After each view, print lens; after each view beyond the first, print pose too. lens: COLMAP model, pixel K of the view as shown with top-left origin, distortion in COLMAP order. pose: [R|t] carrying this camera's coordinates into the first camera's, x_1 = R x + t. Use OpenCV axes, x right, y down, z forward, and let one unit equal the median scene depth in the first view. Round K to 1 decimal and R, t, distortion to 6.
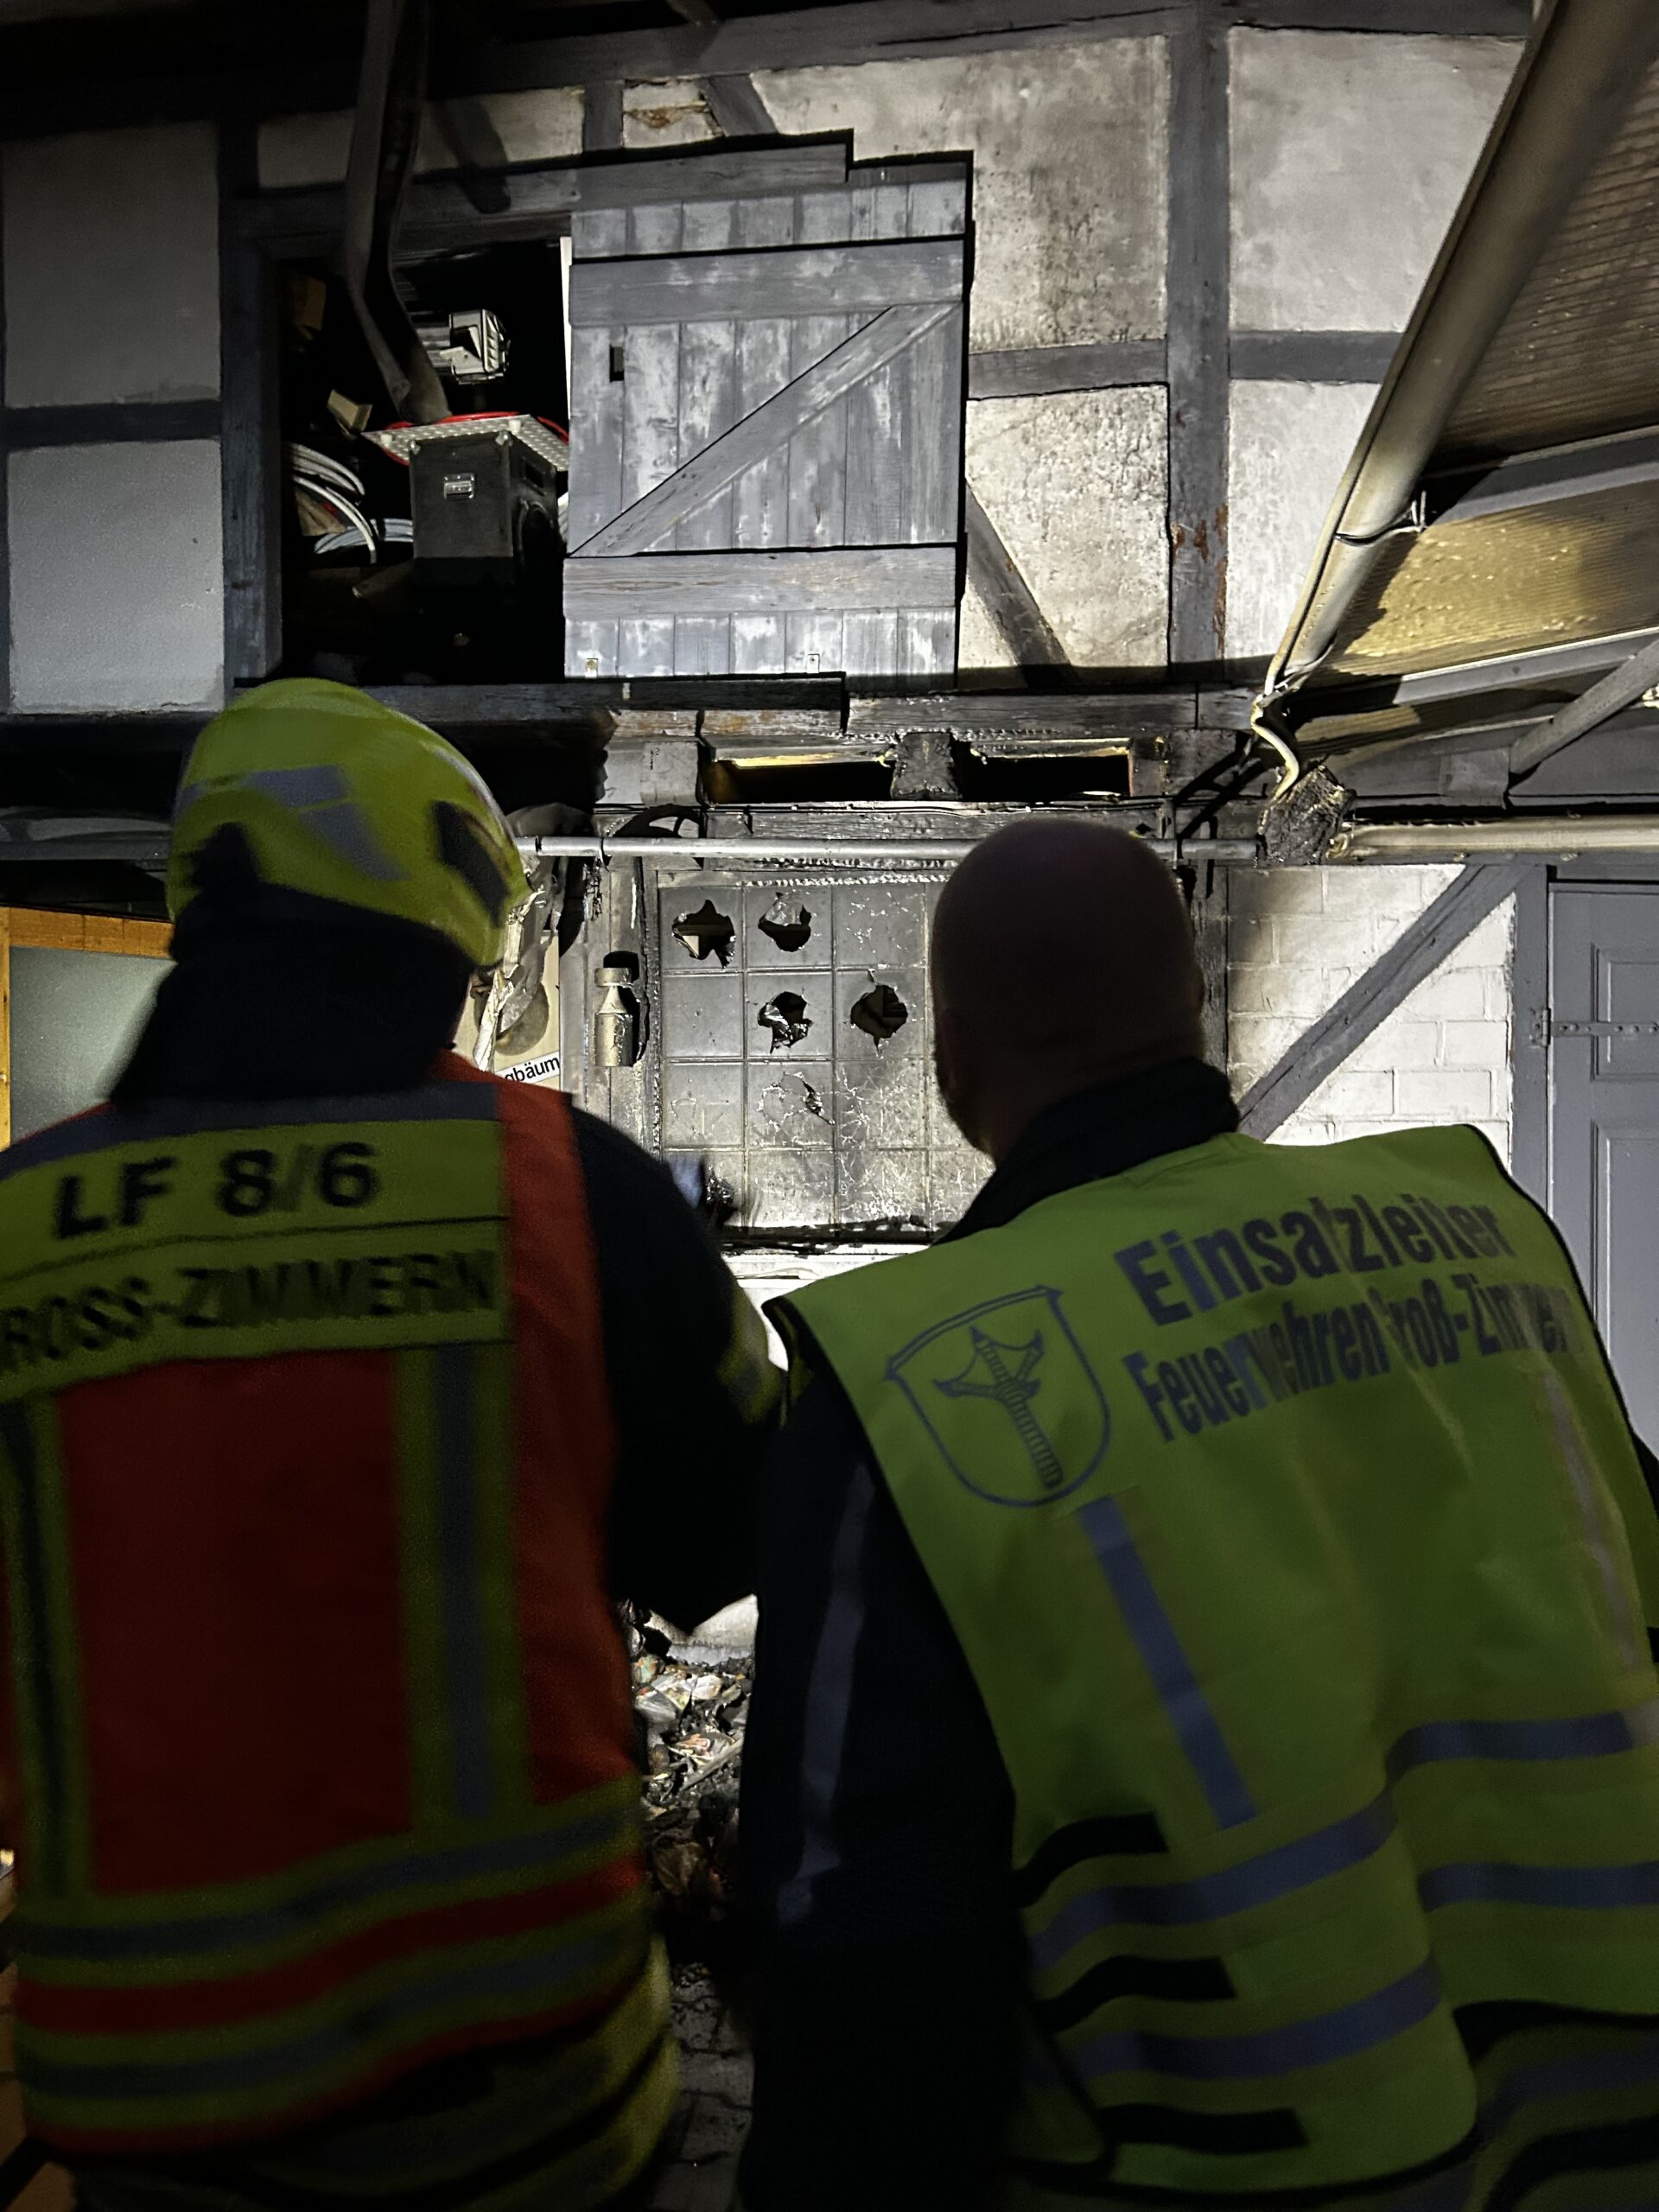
lens RADIAL K [[1659.5, 0, 774.7], [0, 1659.5, 1119.9], [0, 0, 1]] dist [-0.004857, -0.004412]
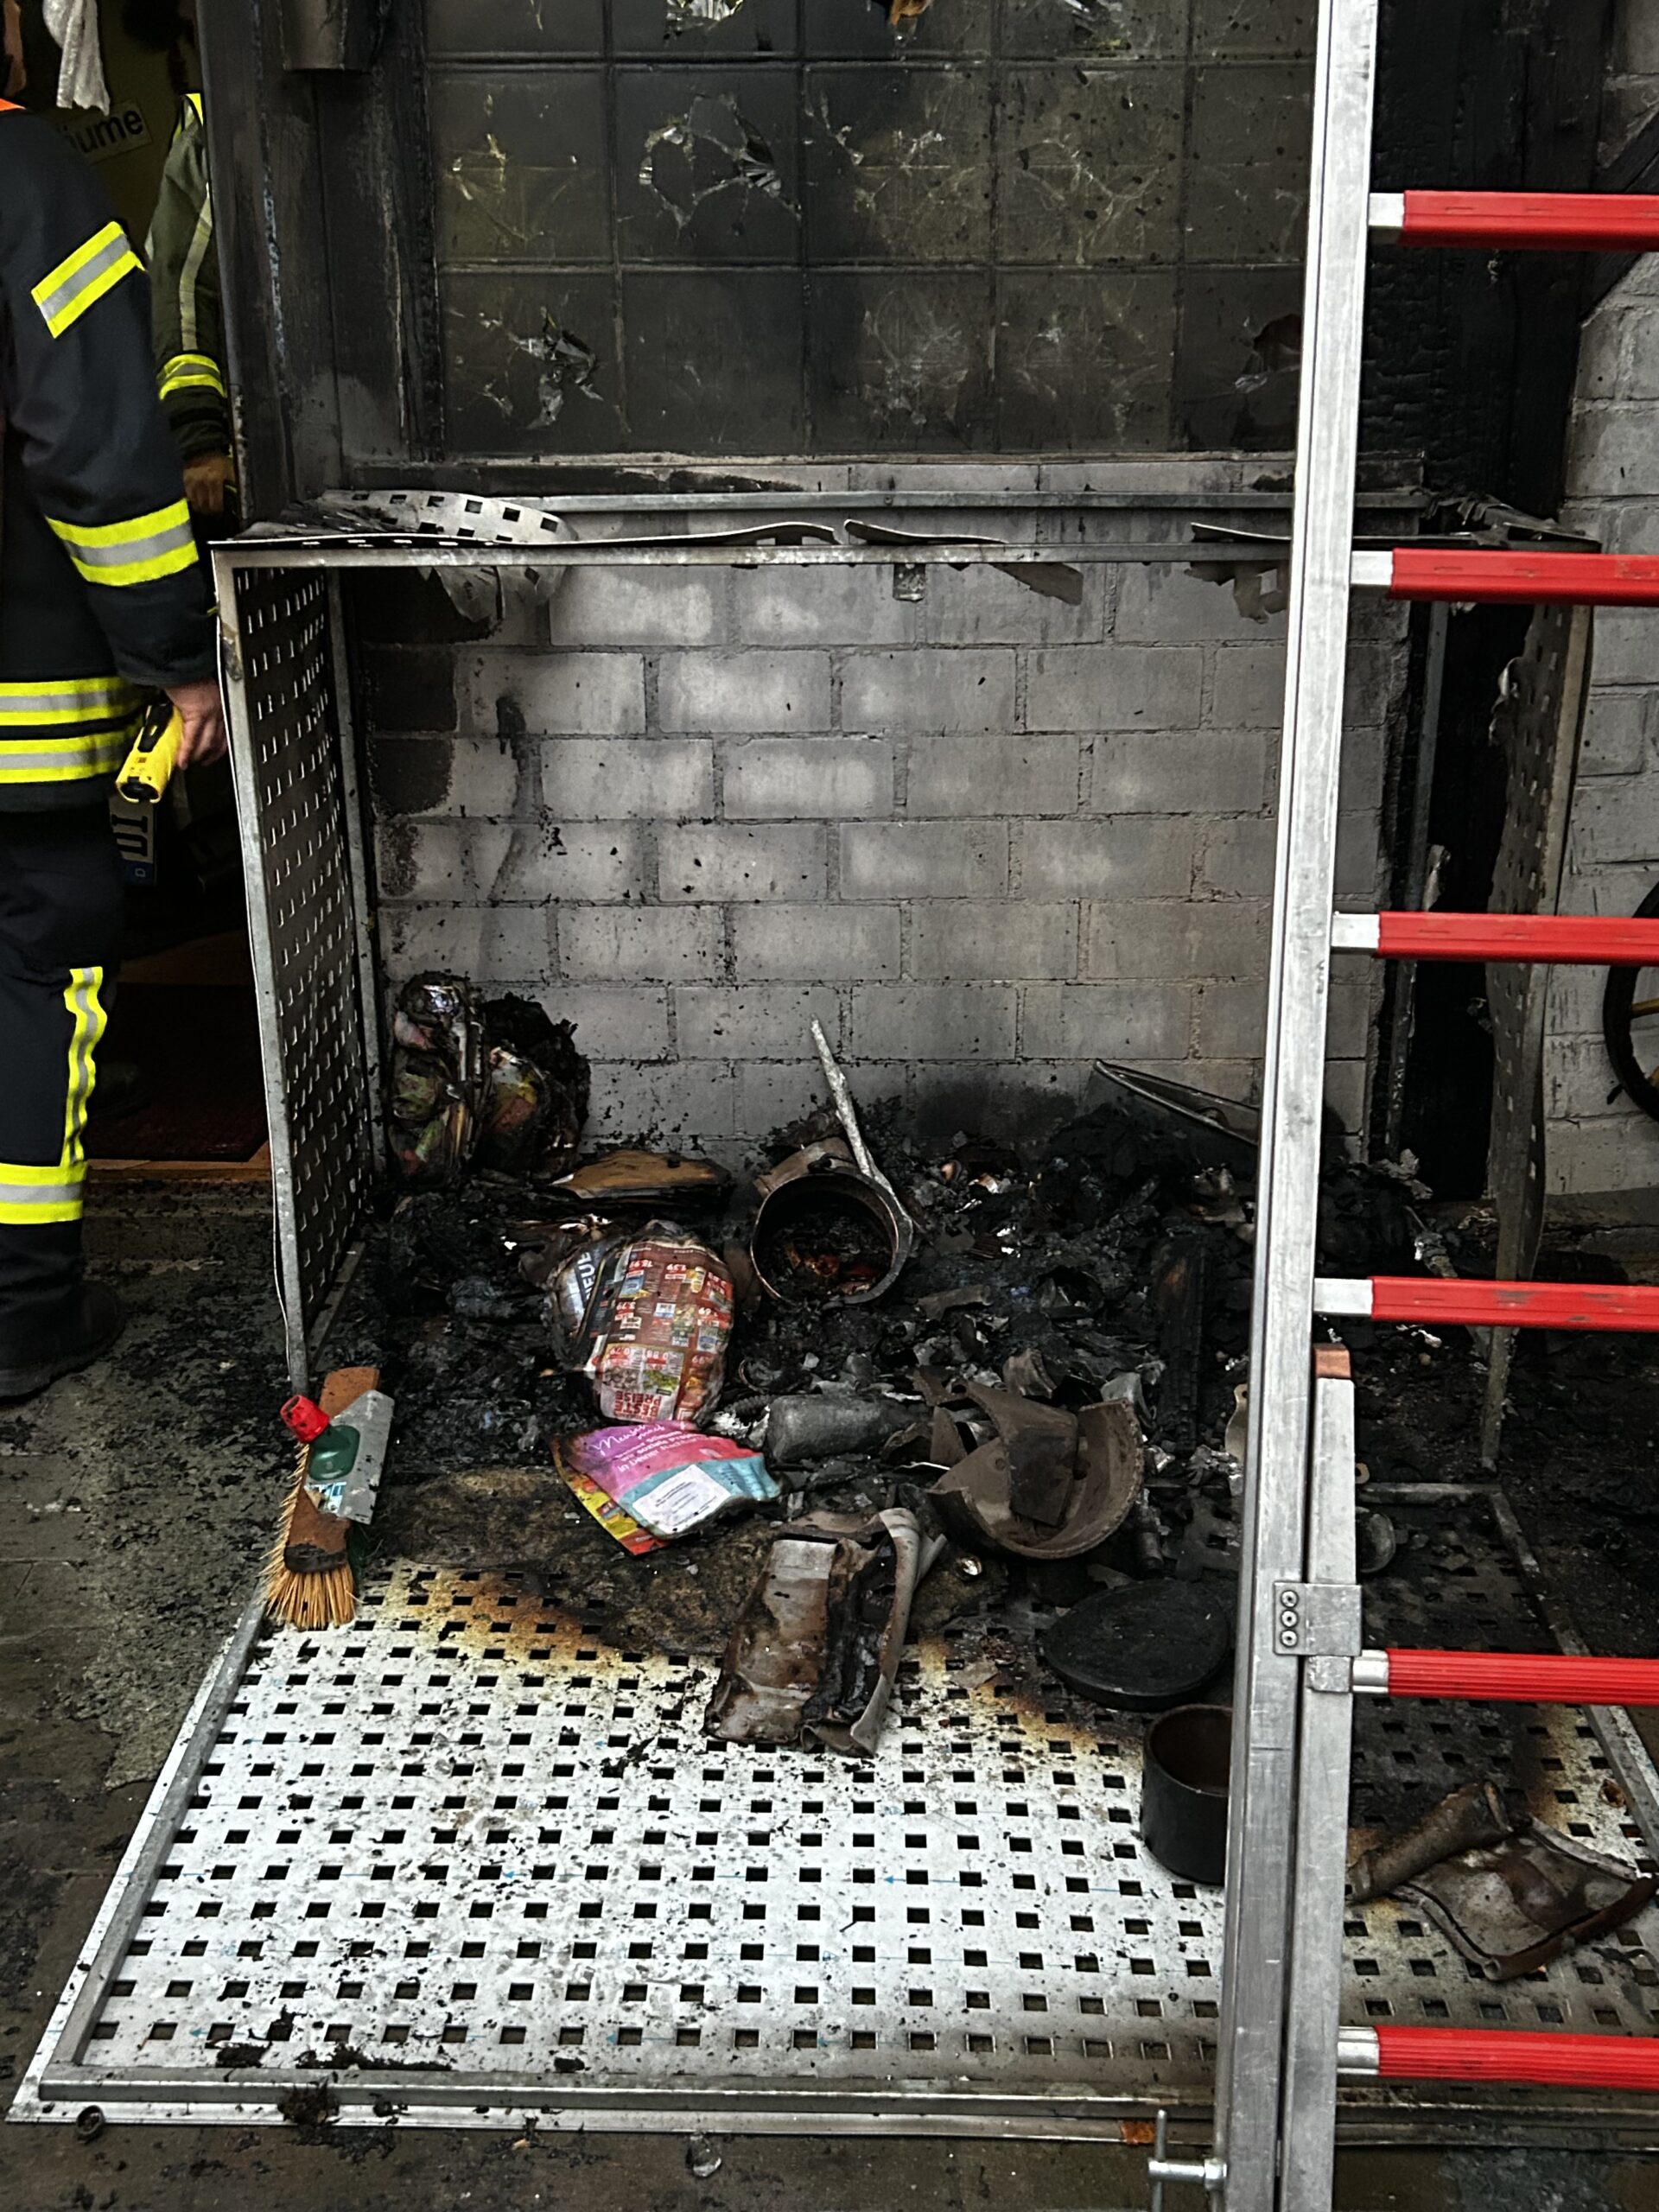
lens RADIAL K [[2320.9, 0, 844.7], [0, 2320.9, 1118.0], [0, 0, 1]] dist [0.042547, 0.000000]
pose [[0.985520, -0.050973, 0.161717, -0.079226], [-0.005418, 0.943789, 0.330504, 0.028974], [-0.169473, -0.326595, 0.929847, 0.285739]]
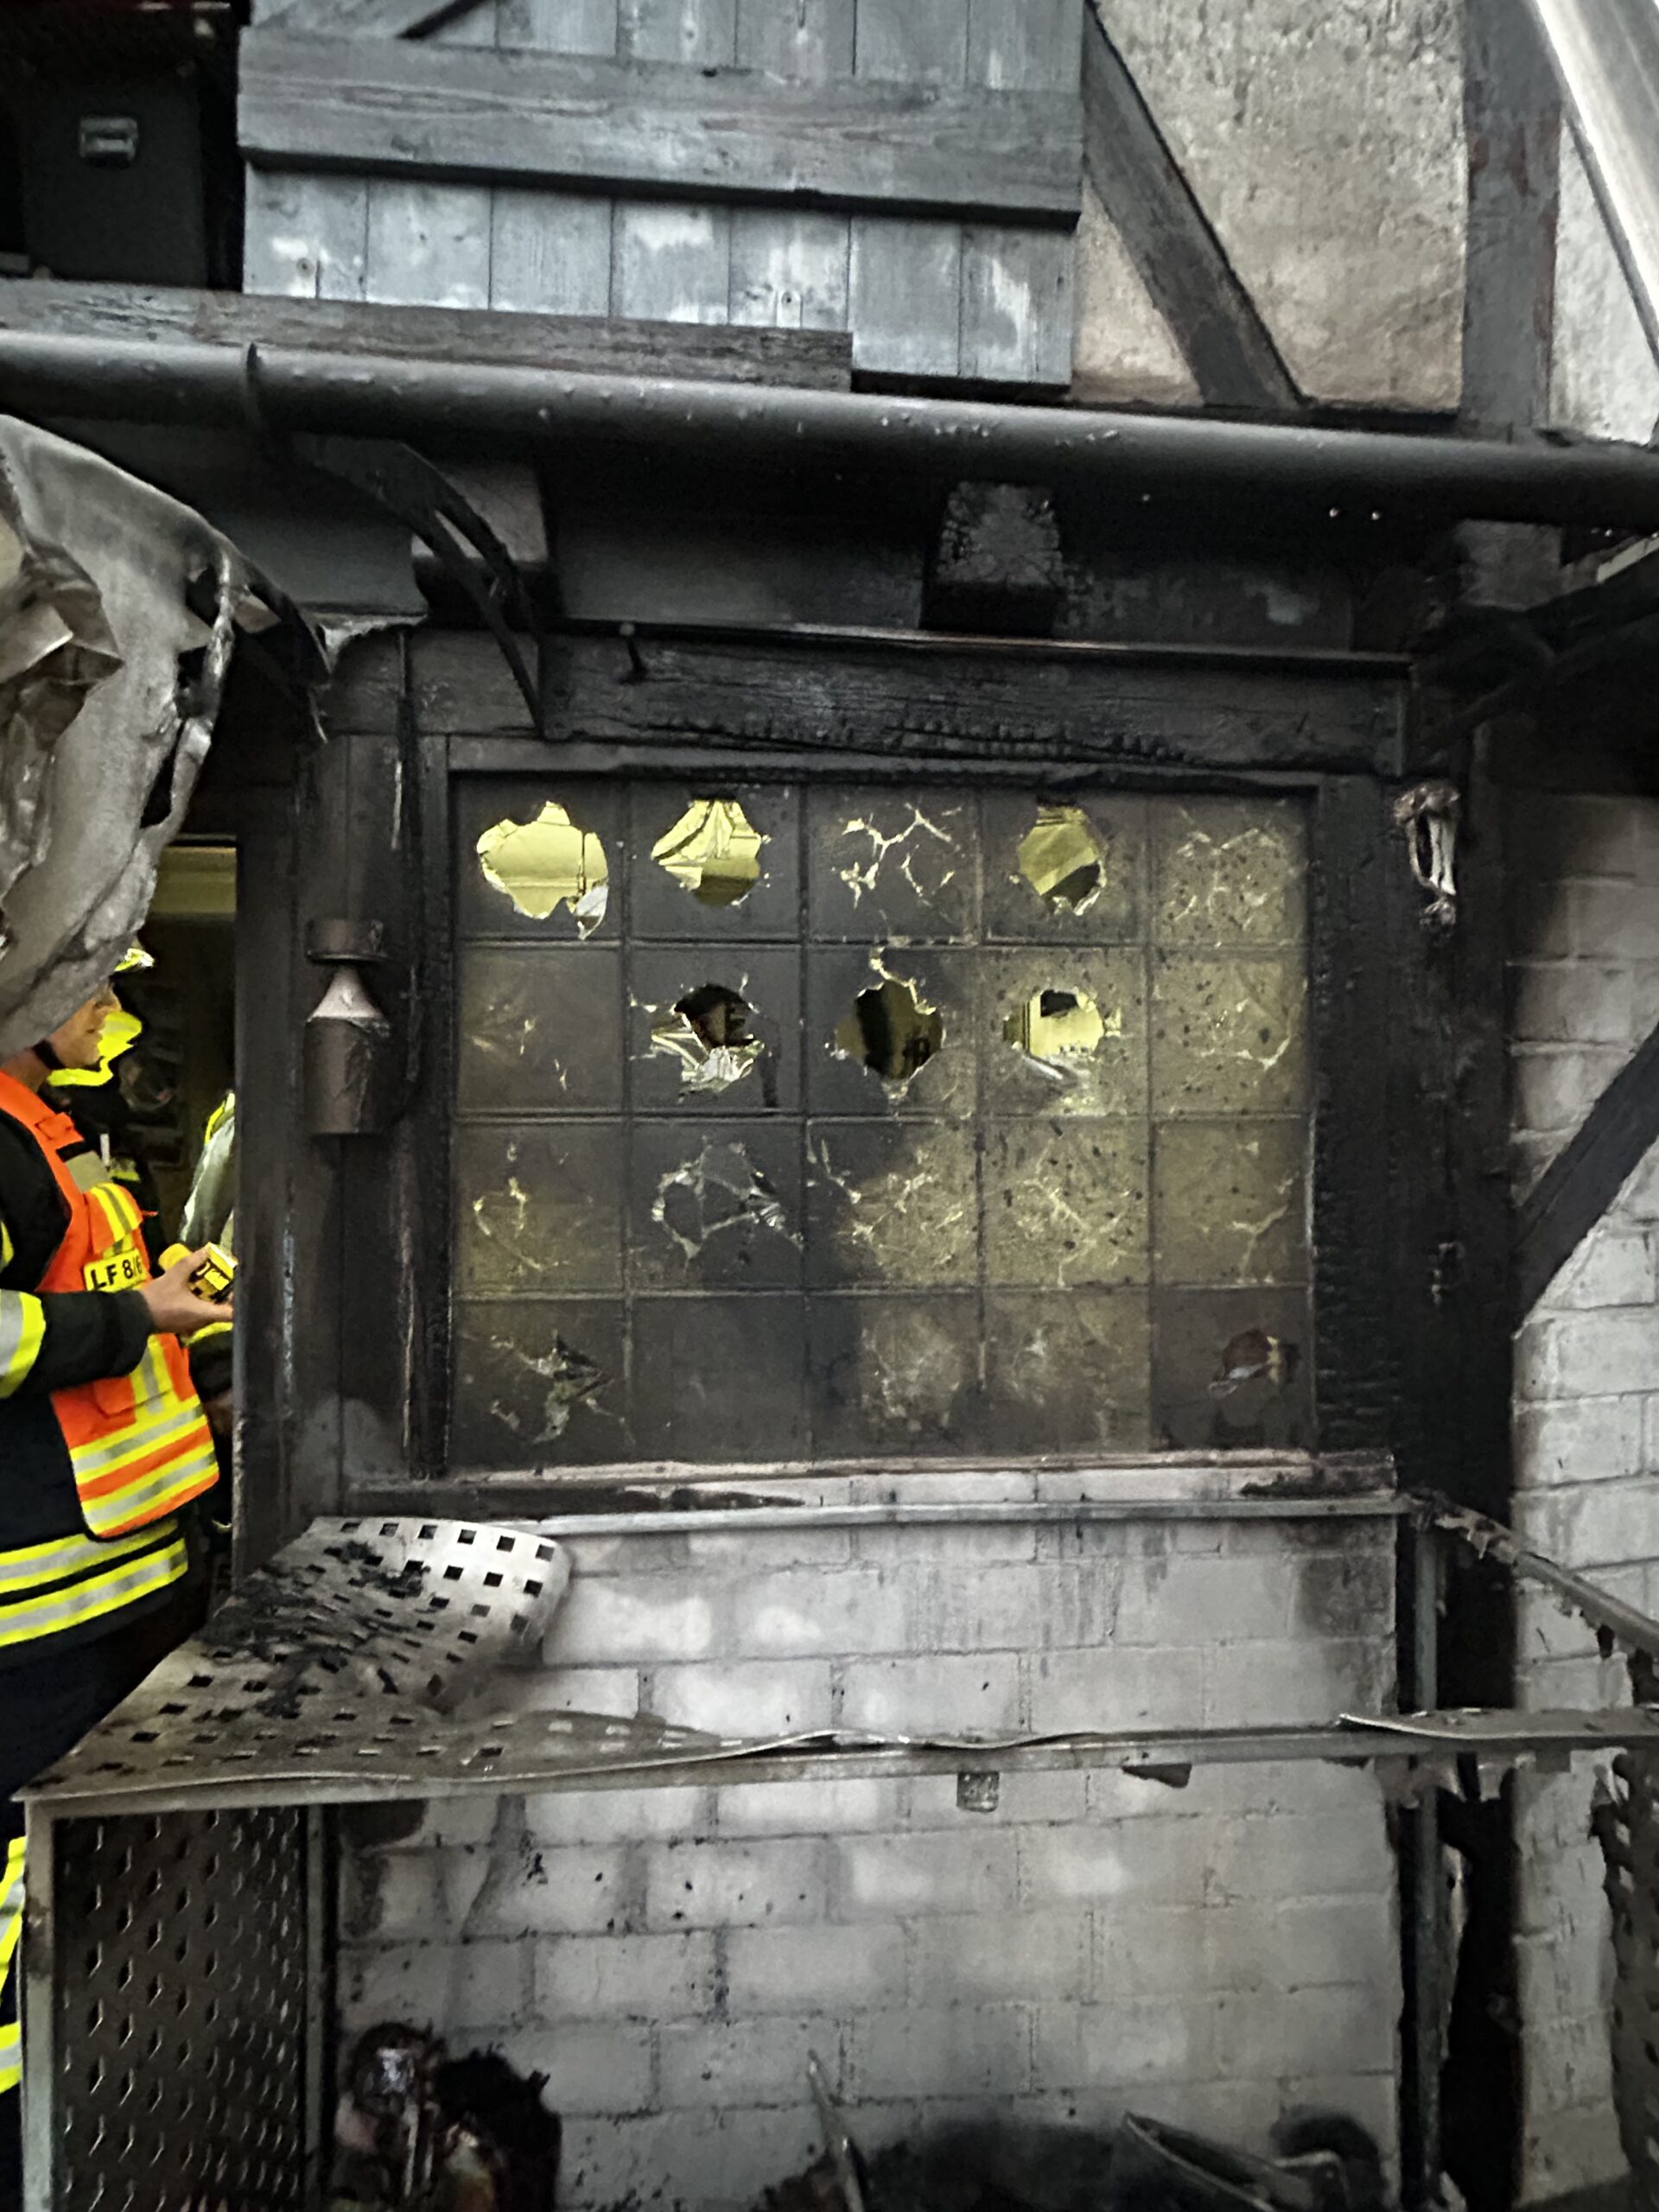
lens RADIAL K [[1141.4, 0, 848.6], [0, 1141.4, 1092.0], [0, 0, 1]] dist [0.017745, -0.001258]
pose [[0.969016, 0.010942, 0.246755, -0.041100], [-0.004416, 0.999626, -0.026985, -0.035992], [-0.246958, 0.025059, 0.968702, 0.676699]]
